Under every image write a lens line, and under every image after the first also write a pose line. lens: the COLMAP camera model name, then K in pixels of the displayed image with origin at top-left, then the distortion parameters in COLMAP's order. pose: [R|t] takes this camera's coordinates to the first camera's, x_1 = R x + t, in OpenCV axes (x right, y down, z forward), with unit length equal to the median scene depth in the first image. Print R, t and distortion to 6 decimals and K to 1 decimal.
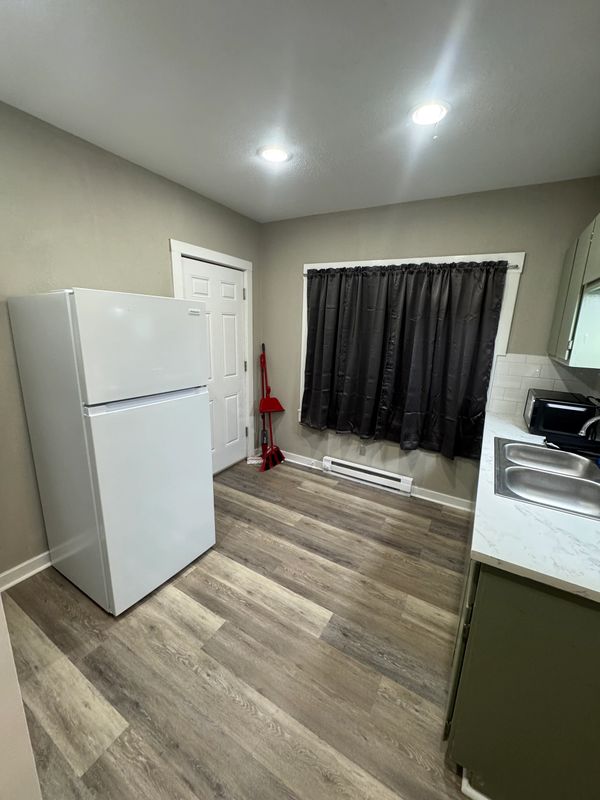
lens RADIAL K [[321.6, 0, 299.4], [0, 321.6, 402.0], [0, 0, 1]] dist [-0.001064, 0.000407]
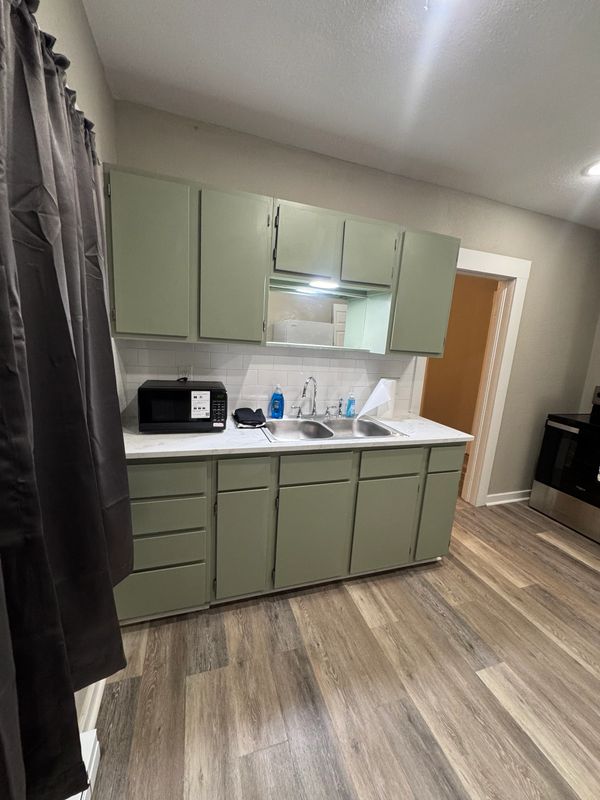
lens RADIAL K [[321.6, 0, 302.7], [0, 321.6, 400.7], [0, 0, 1]] dist [-0.001064, 0.000407]
pose [[-0.754834, -0.202372, 0.623917, 0.060902], [0.063316, 0.924290, 0.376402, -0.294406], [-0.652853, 0.323624, -0.684872, 1.493419]]
